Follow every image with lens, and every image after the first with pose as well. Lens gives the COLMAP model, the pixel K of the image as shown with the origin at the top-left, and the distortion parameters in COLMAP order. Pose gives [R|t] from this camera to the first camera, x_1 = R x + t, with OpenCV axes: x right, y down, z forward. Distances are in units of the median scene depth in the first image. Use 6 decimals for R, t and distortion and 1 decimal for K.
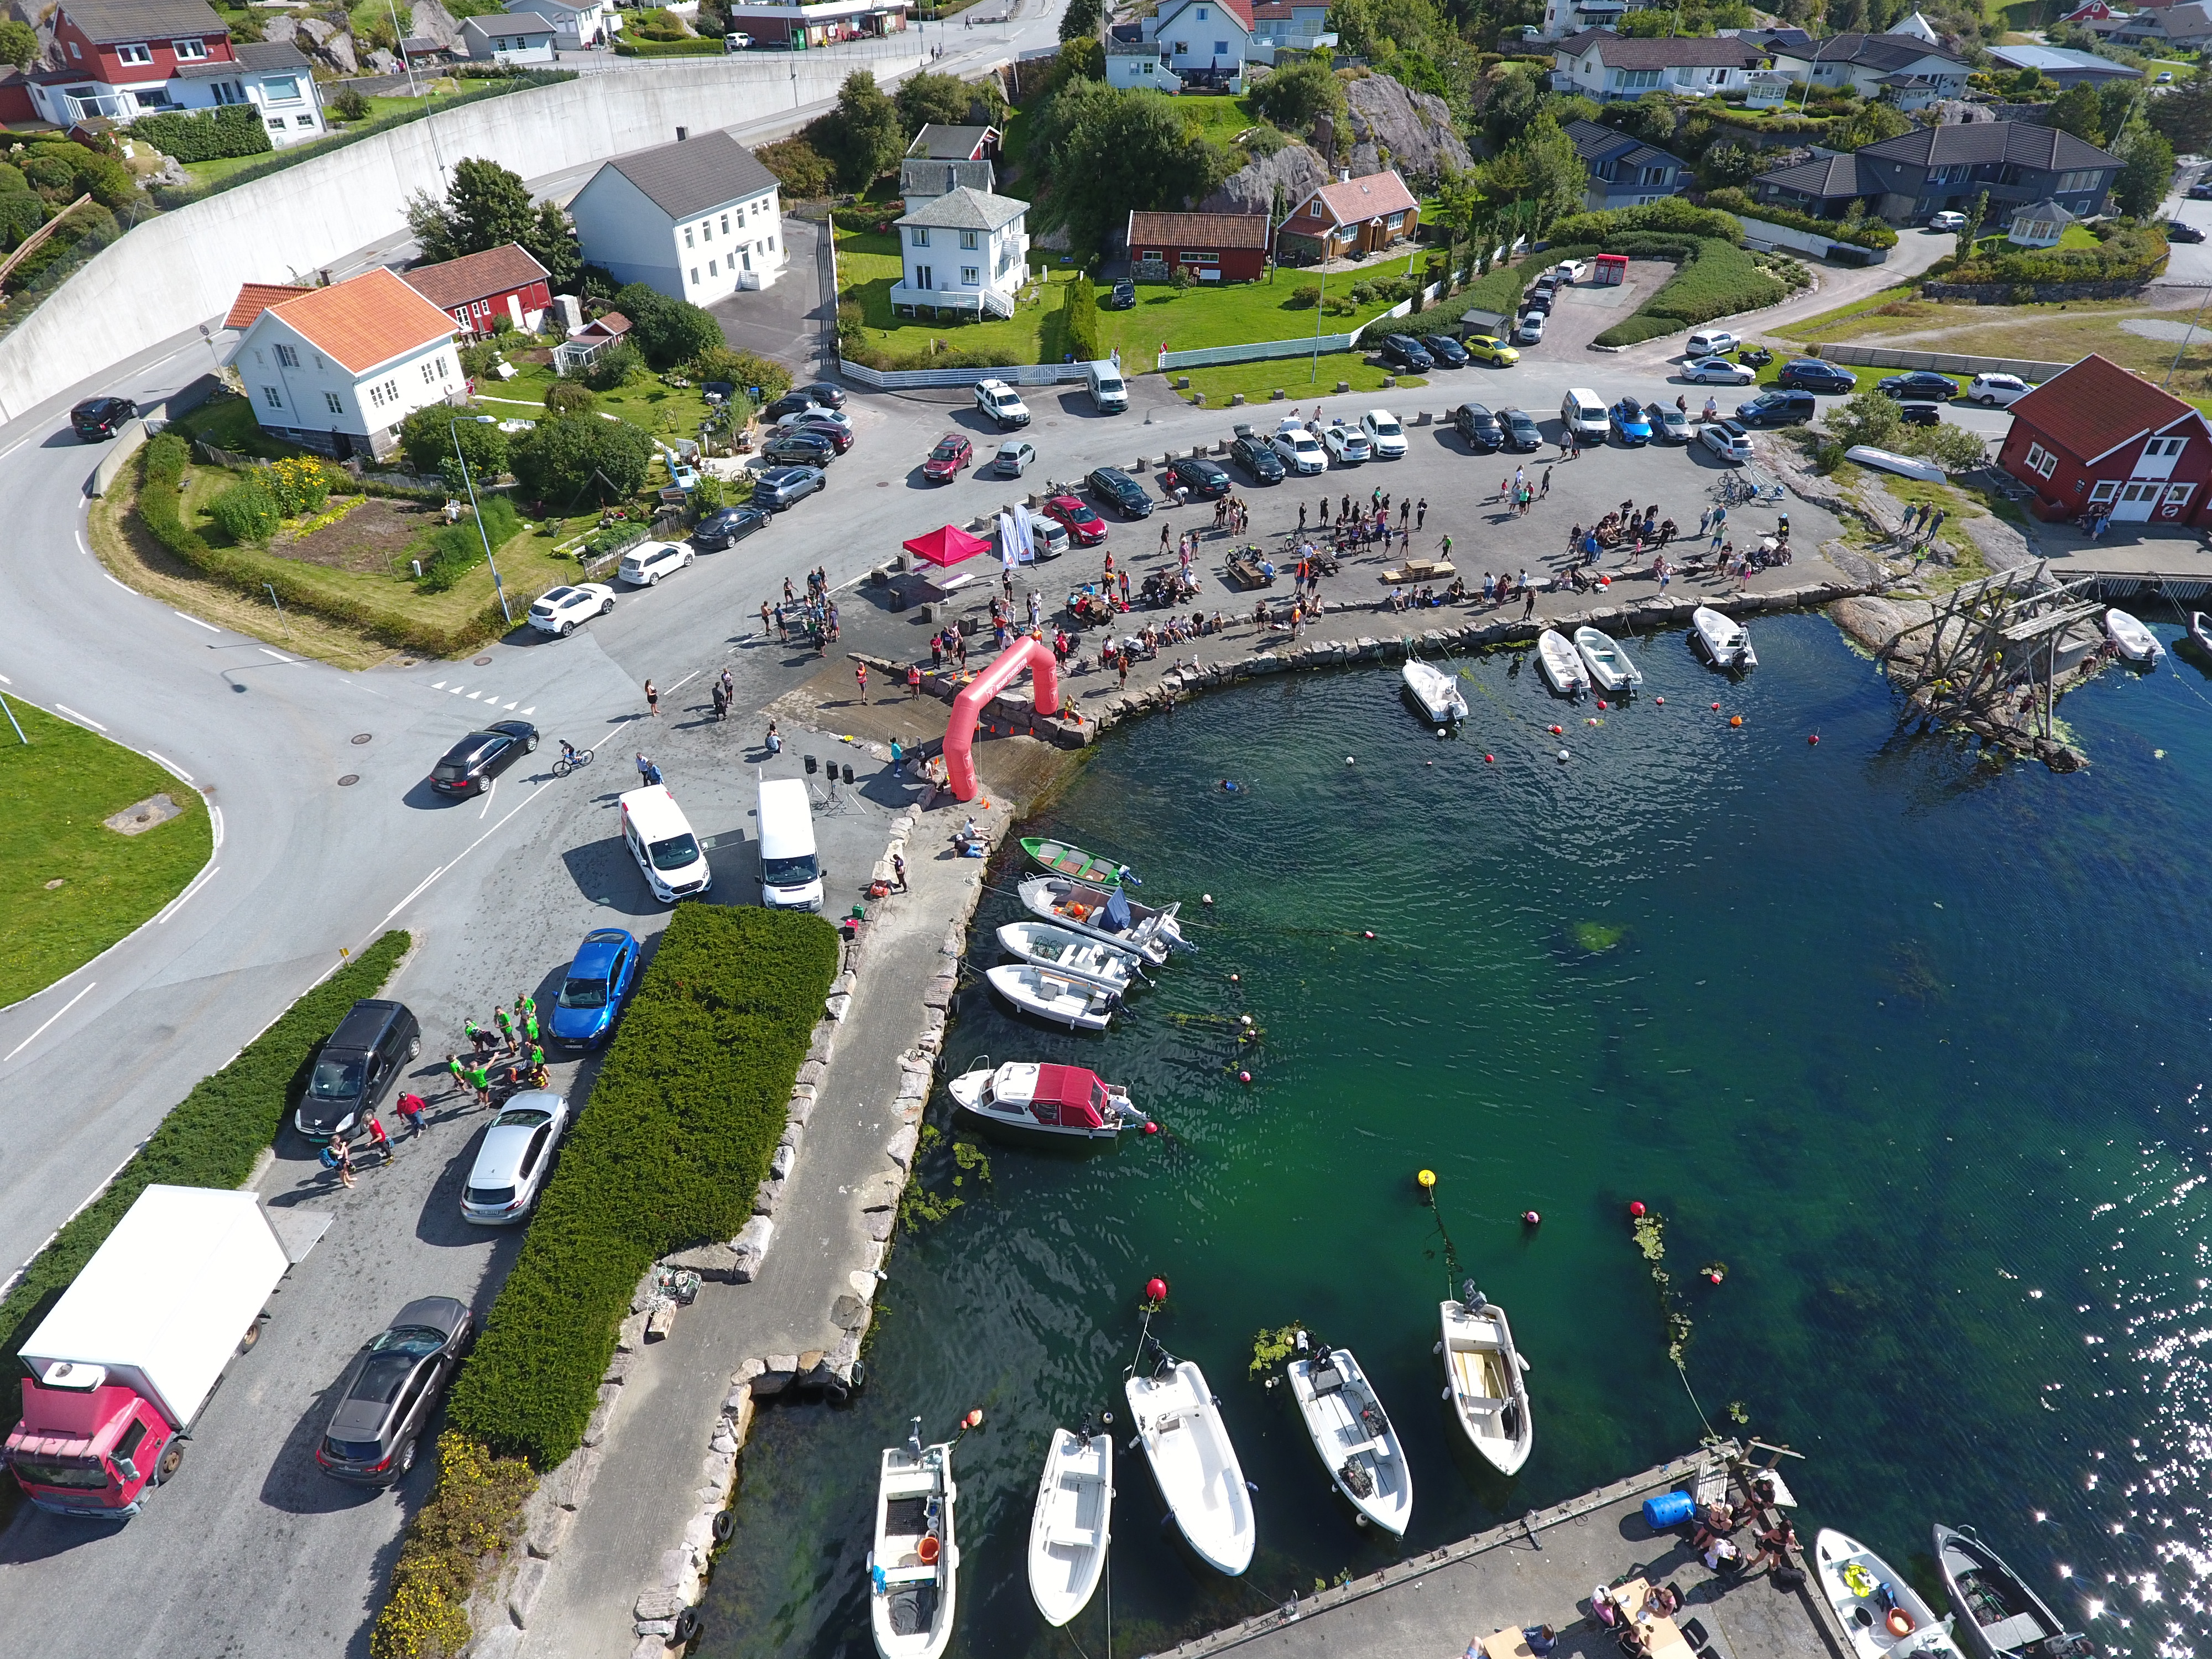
lens RADIAL K [[1289.9, 0, 1074.3], [0, 1289.9, 824.9], [0, 0, 1]] dist [-0.006031, -0.000768]
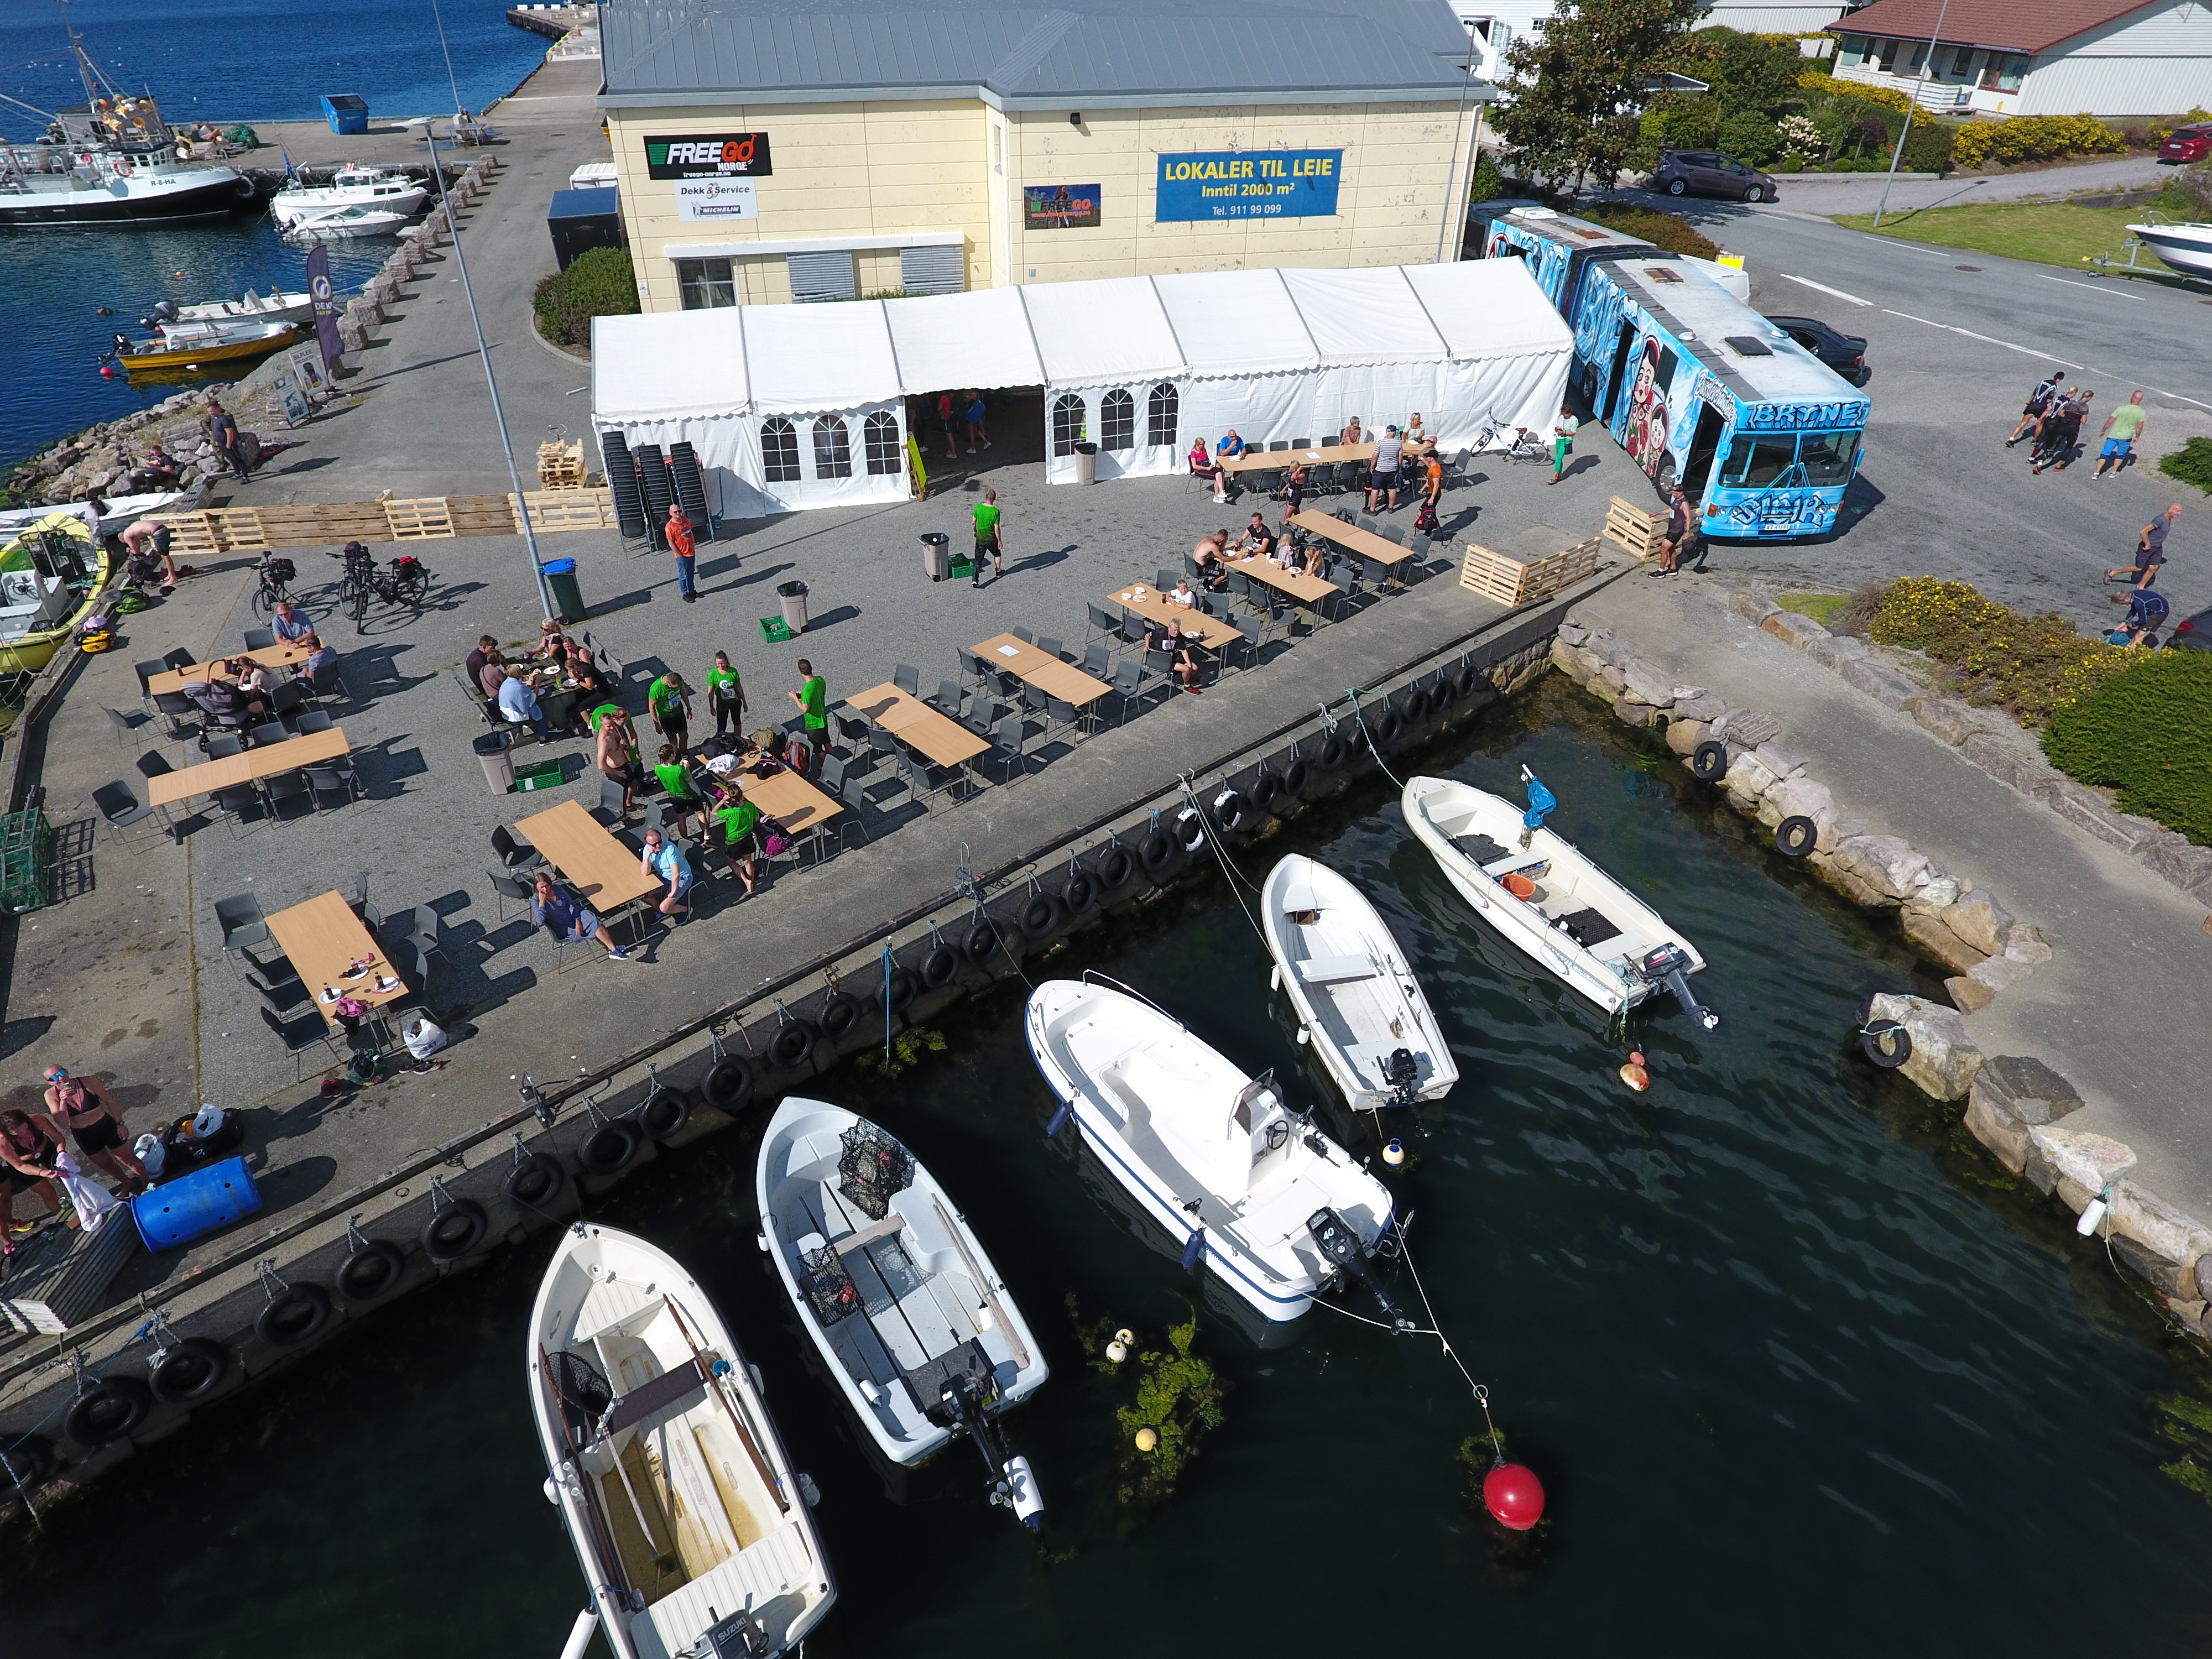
lens RADIAL K [[1289.9, 0, 1074.3], [0, 1289.9, 824.9], [0, 0, 1]] dist [-0.006031, -0.000768]
pose [[-0.922461, 0.225839, -0.313150, 0.087209], [-0.226674, 0.339792, 0.912776, 0.004086], [0.312546, 0.912983, -0.262253, 0.323244]]
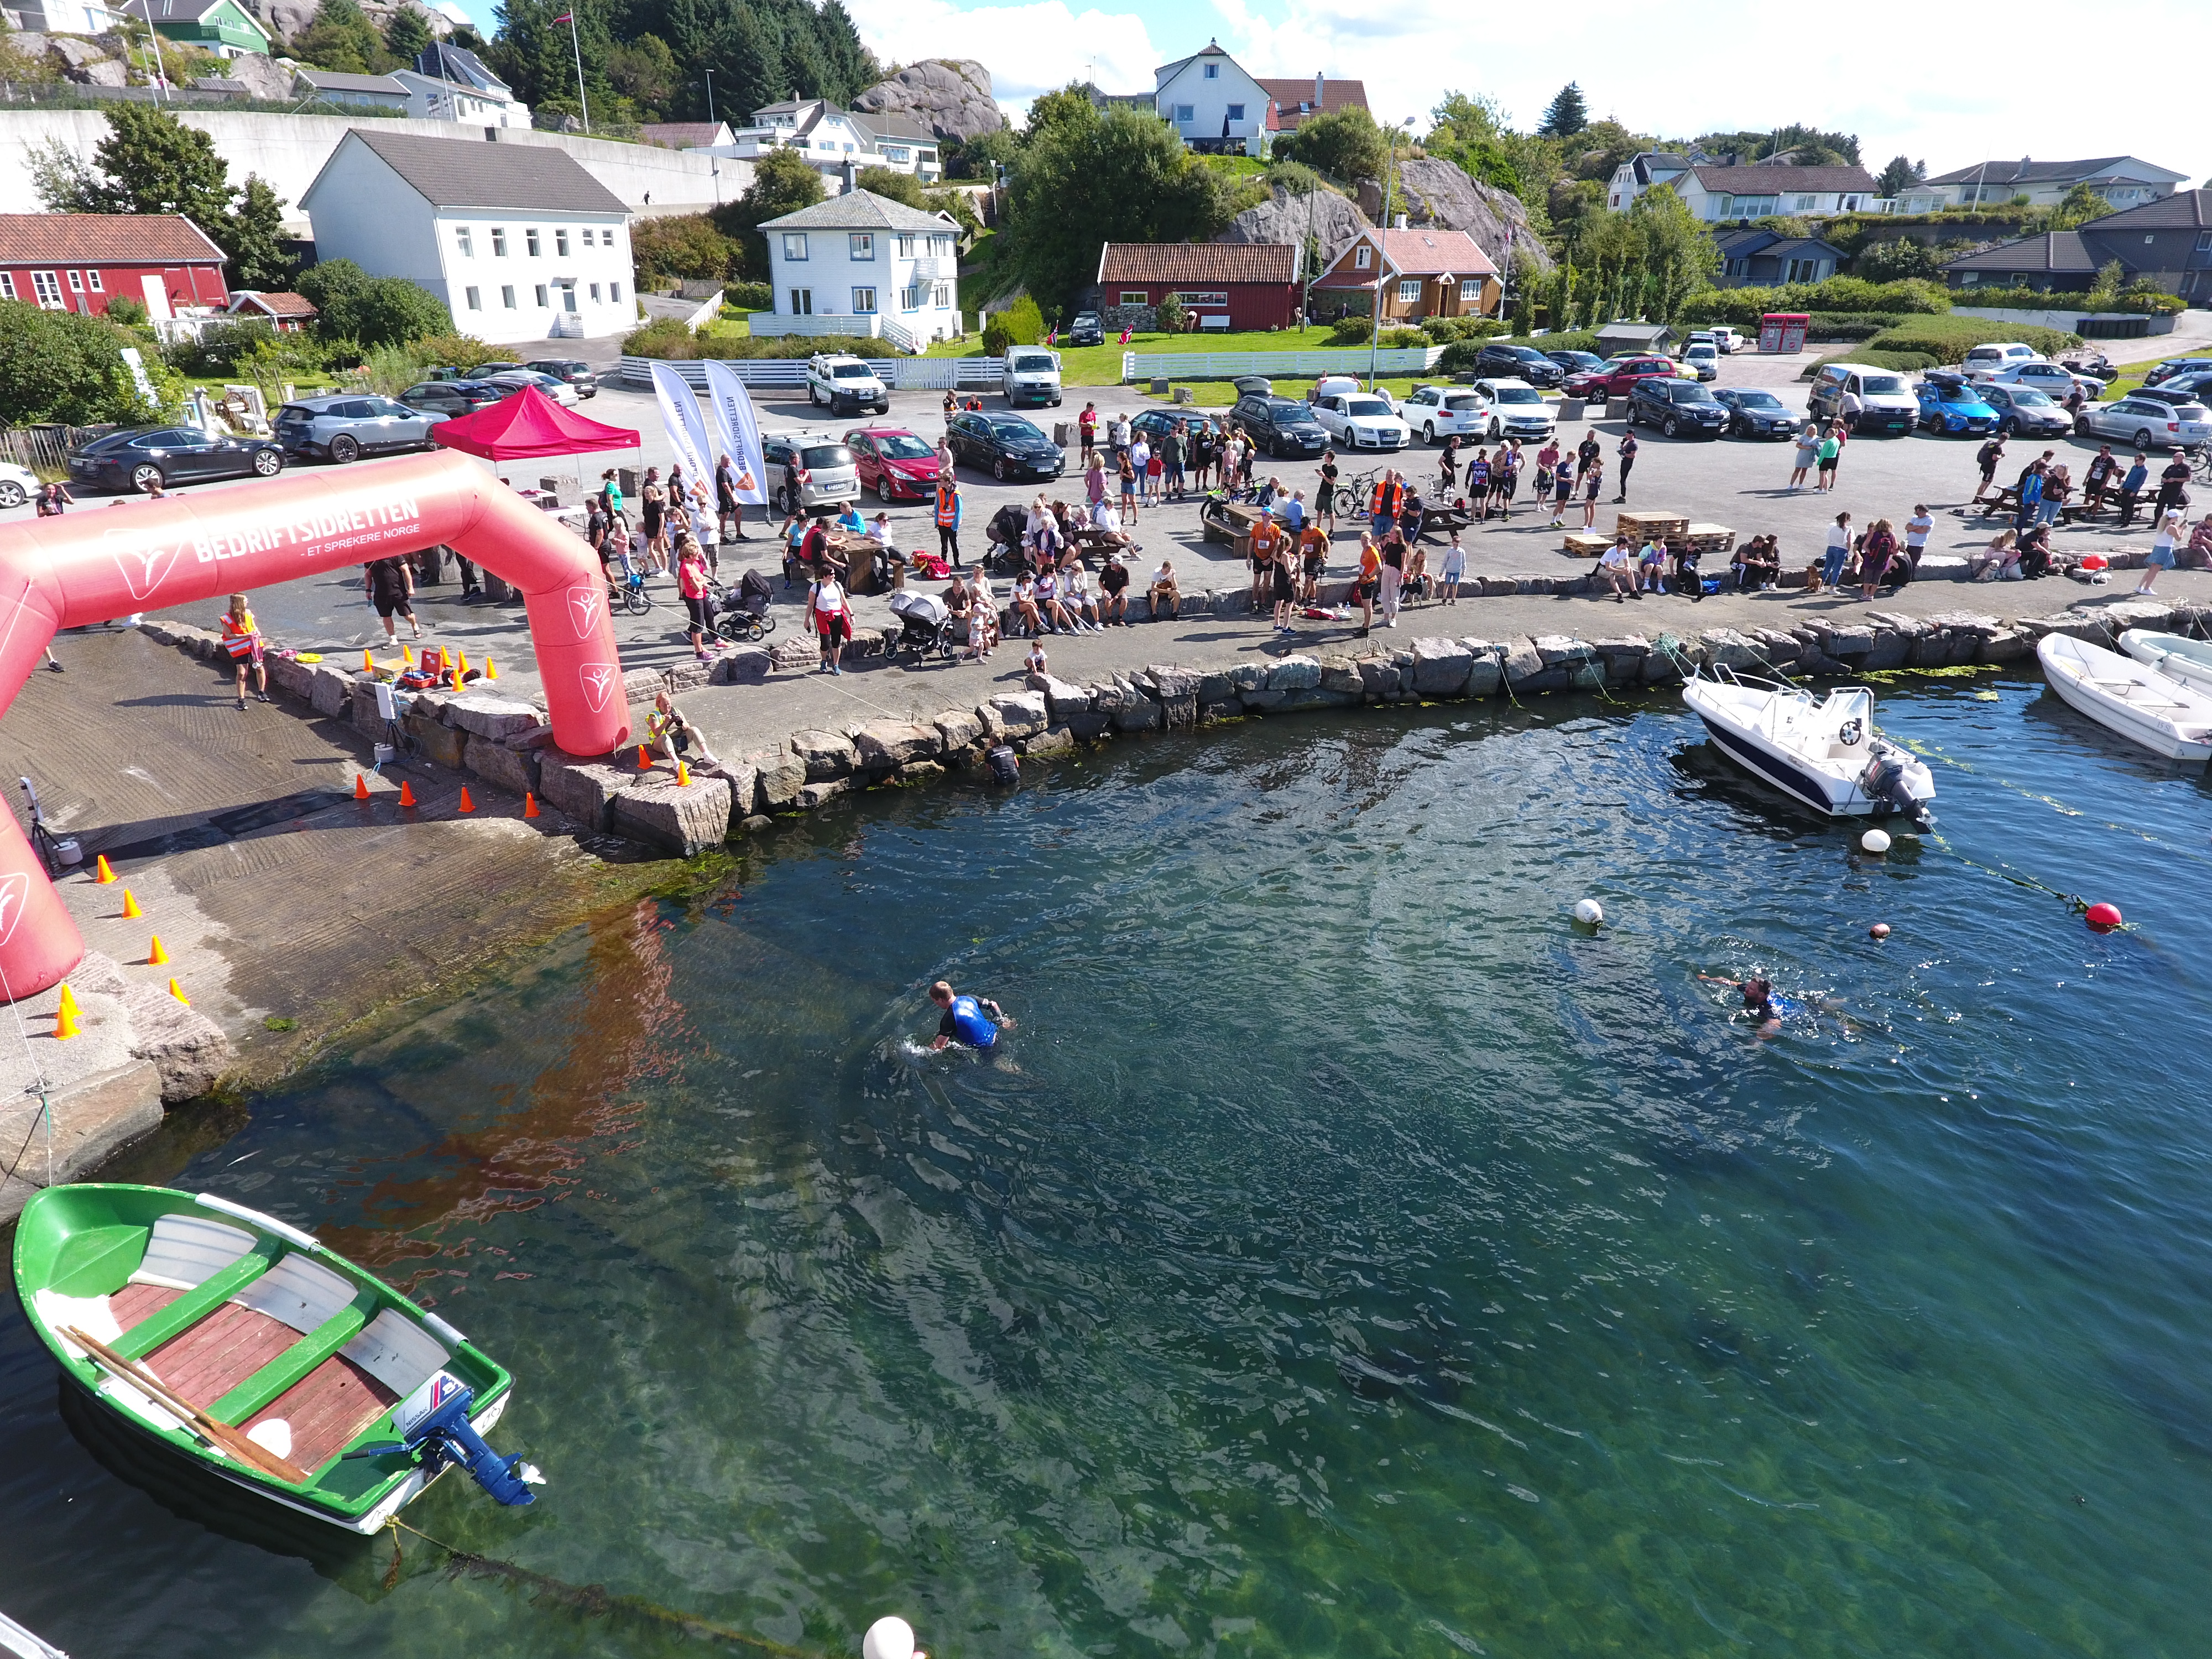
lens RADIAL K [[1289.9, 0, 1074.3], [0, 1289.9, 824.9], [0, 0, 1]] dist [-0.006031, -0.000768]
pose [[0.999270, 0.020146, -0.032444, 0.062768], [-0.026793, 0.975208, -0.219660, -0.002261], [0.027214, 0.220369, 0.975037, 0.410228]]
